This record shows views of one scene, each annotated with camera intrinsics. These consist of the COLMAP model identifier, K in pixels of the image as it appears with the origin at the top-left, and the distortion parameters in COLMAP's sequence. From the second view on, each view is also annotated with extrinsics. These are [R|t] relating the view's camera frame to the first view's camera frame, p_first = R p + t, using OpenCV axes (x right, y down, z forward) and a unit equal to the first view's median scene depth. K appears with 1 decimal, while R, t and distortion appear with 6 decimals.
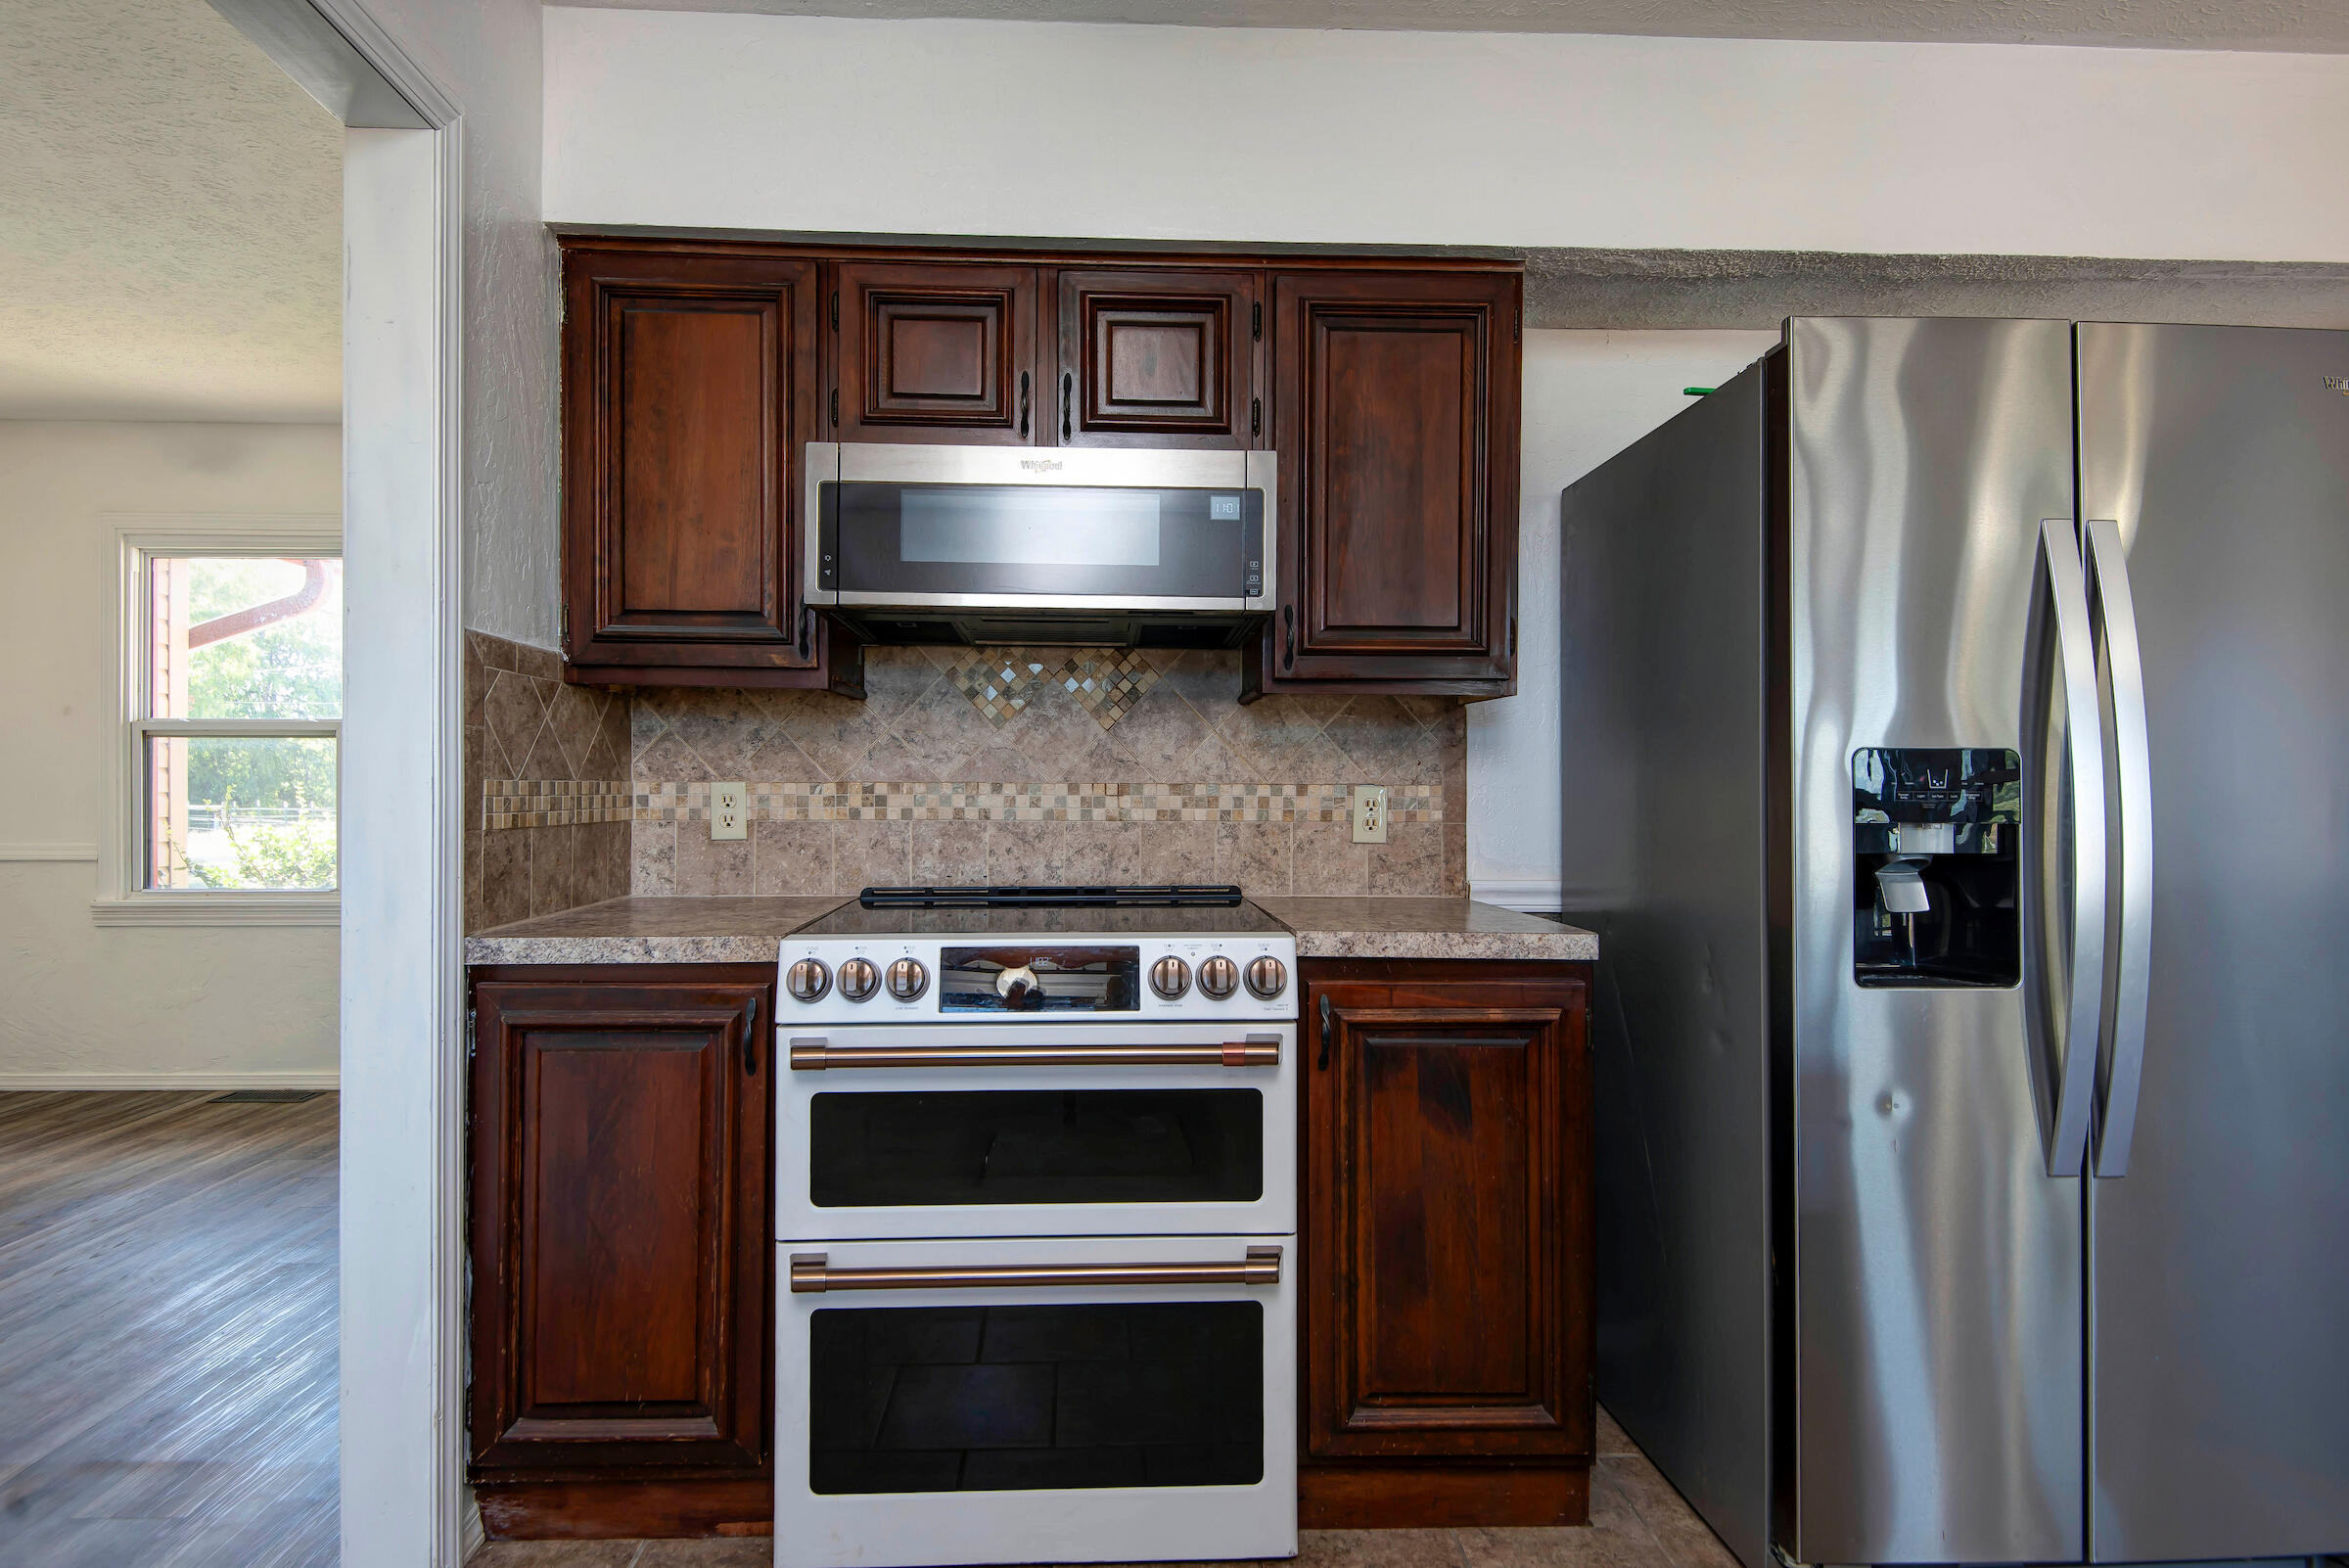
lens RADIAL K [[1214.2, 0, 1174.5], [0, 1214.2, 784.0], [0, 0, 1]] dist [-0.024752, -0.000574]
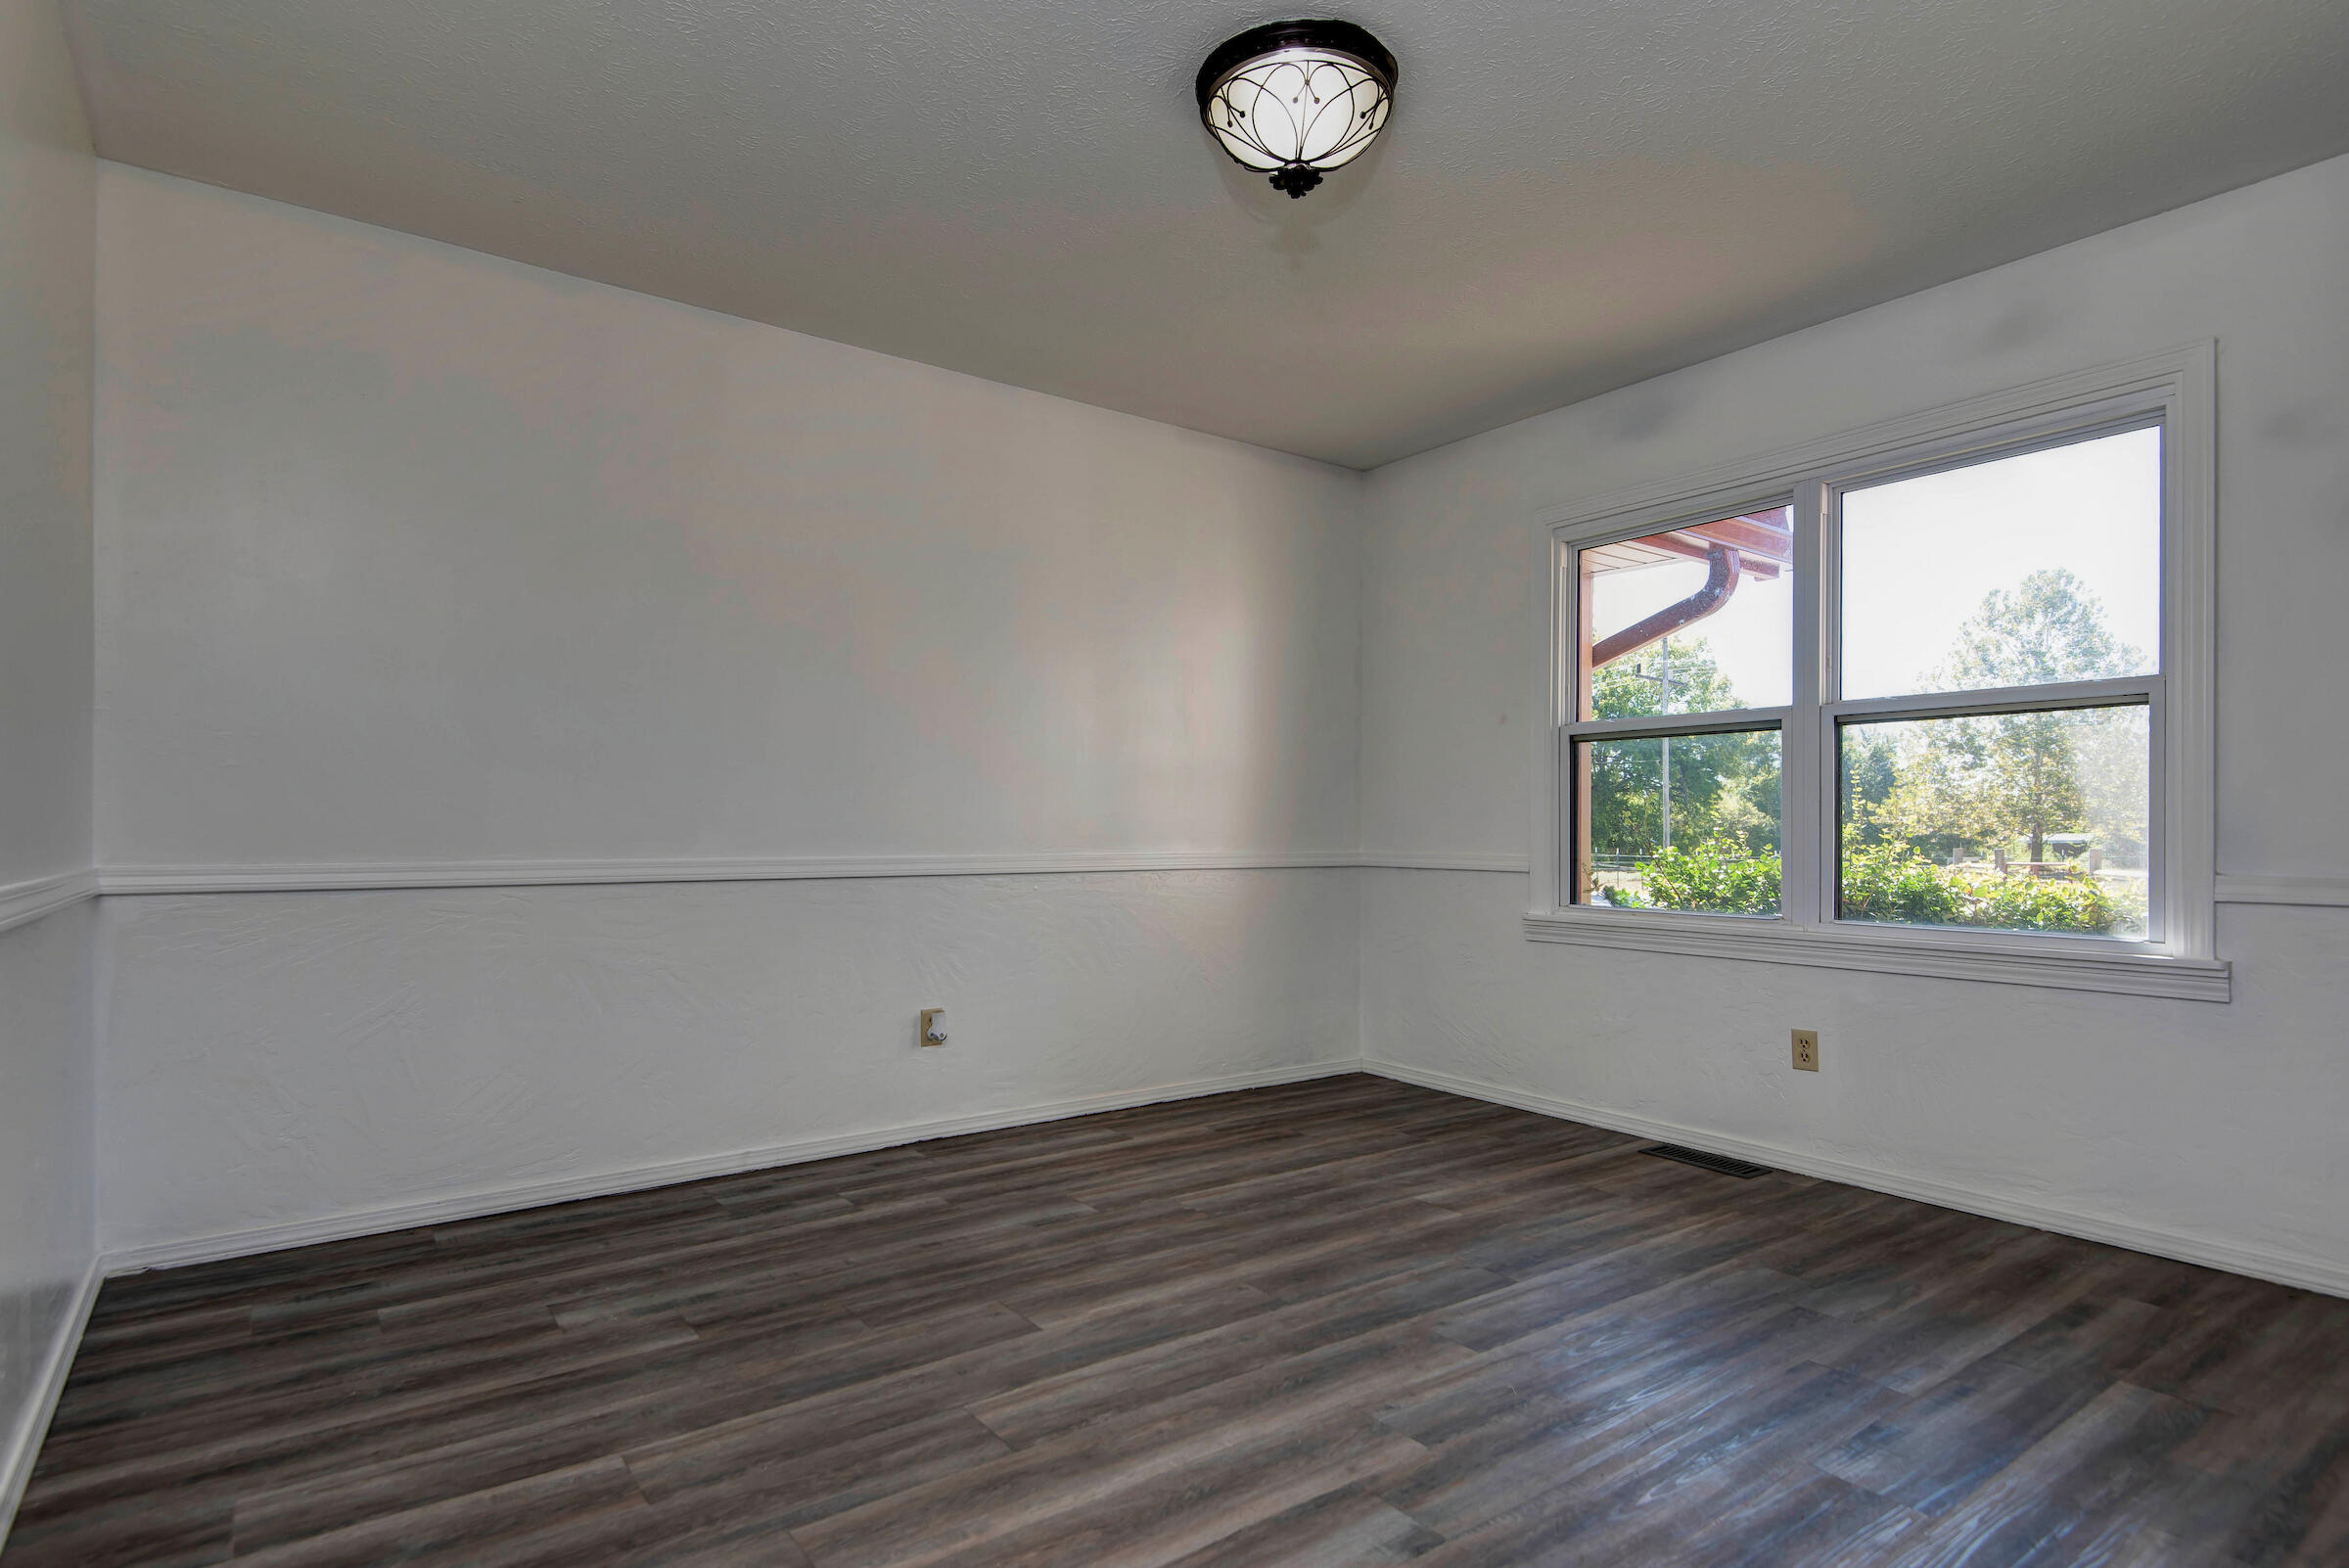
lens RADIAL K [[1214.2, 0, 1174.5], [0, 1214.2, 784.0], [0, 0, 1]] dist [-0.024752, -0.000574]
pose [[0.555375, -0.028813, -0.831100, -0.263179], [-0.009997, 0.999096, -0.041318, 0.038686], [0.831540, 0.031255, 0.554585, 0.223365]]
